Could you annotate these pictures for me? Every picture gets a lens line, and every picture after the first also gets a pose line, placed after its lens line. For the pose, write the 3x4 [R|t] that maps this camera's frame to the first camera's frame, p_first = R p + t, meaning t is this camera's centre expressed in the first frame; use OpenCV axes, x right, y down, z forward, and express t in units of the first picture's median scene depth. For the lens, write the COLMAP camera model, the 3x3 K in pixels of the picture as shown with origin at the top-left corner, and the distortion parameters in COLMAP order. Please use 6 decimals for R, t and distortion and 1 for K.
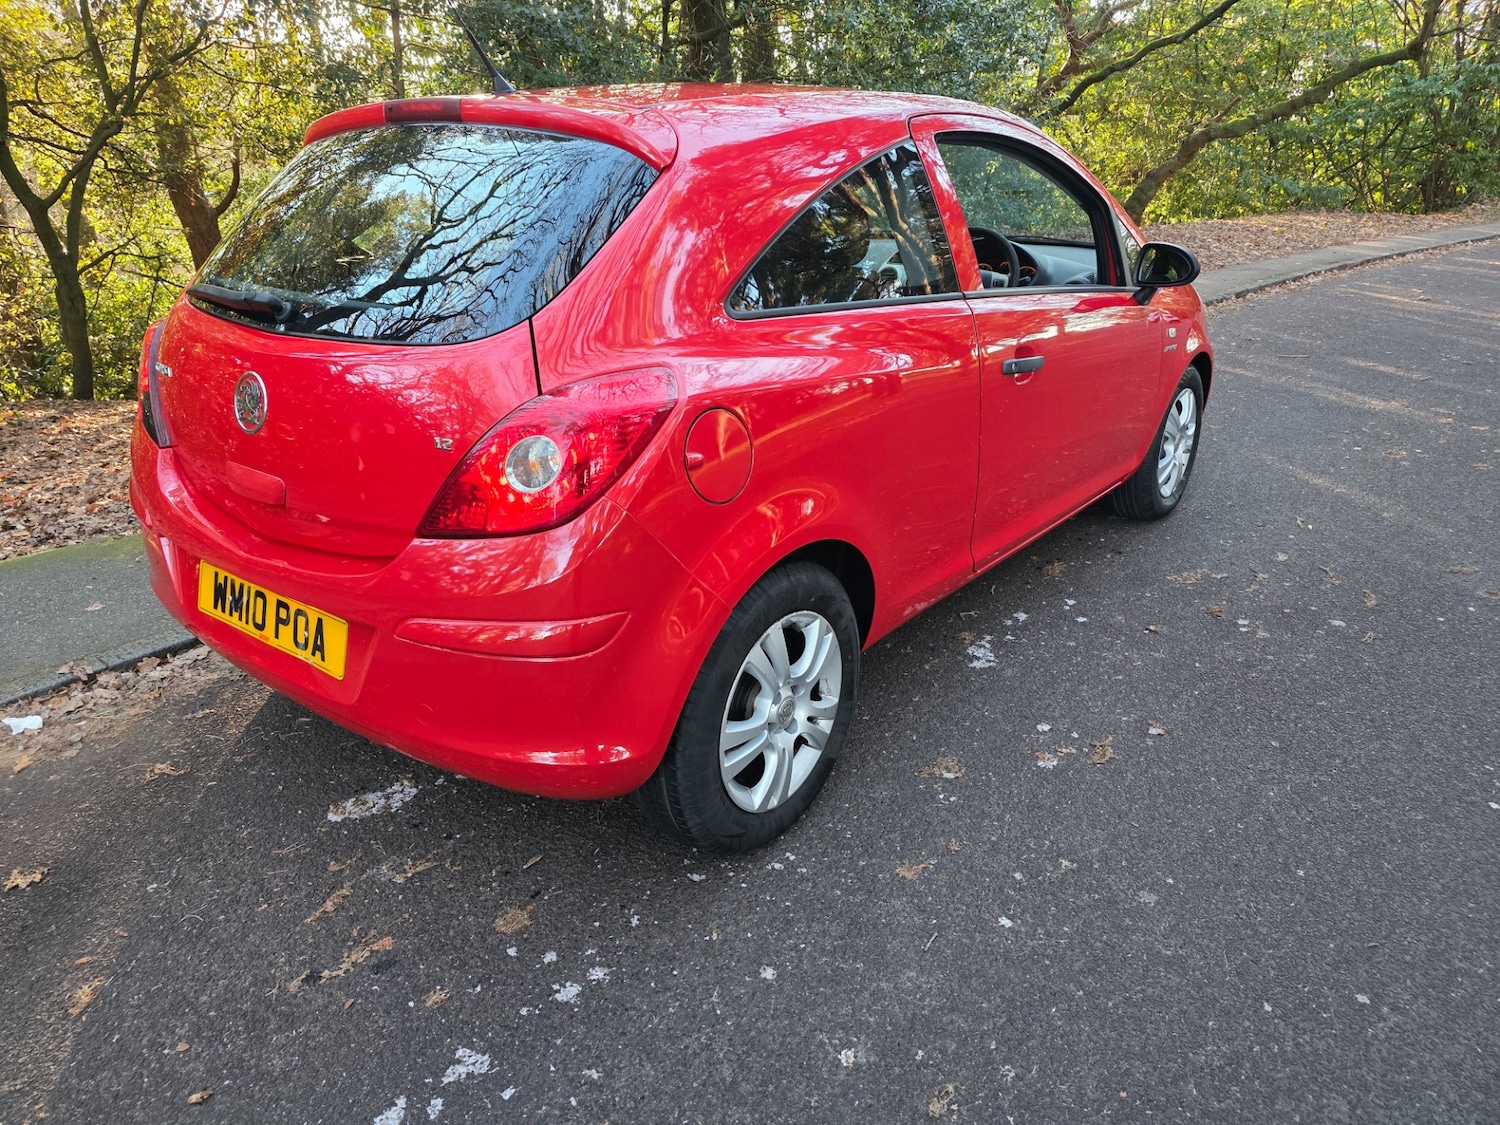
lens RADIAL K [[987.8, 0, 750.0], [0, 987.8, 562.5], [0, 0, 1]] dist [0.061749, -0.051123]
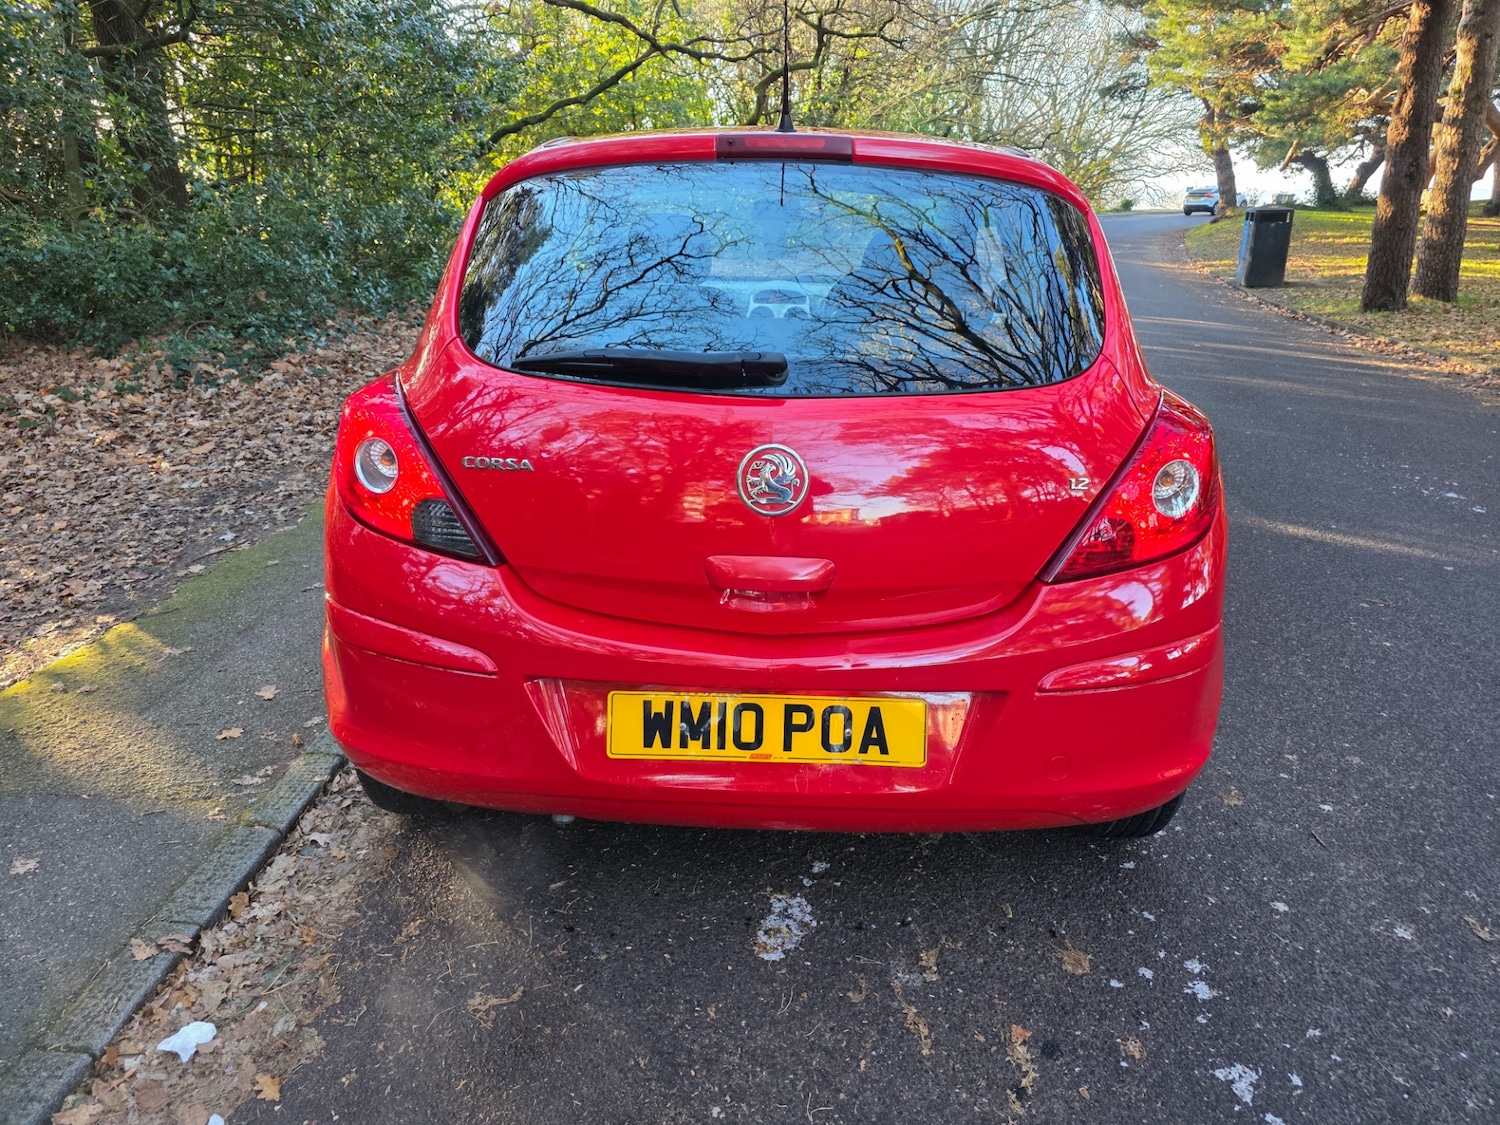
lens RADIAL K [[987.8, 0, 750.0], [0, 987.8, 562.5], [0, 0, 1]] dist [0.061749, -0.051123]
pose [[0.813486, -0.173698, 0.555039, -0.939120], [0.197423, 0.980164, 0.017389, -0.101509], [-0.547050, 0.095432, 0.831642, 0.306754]]
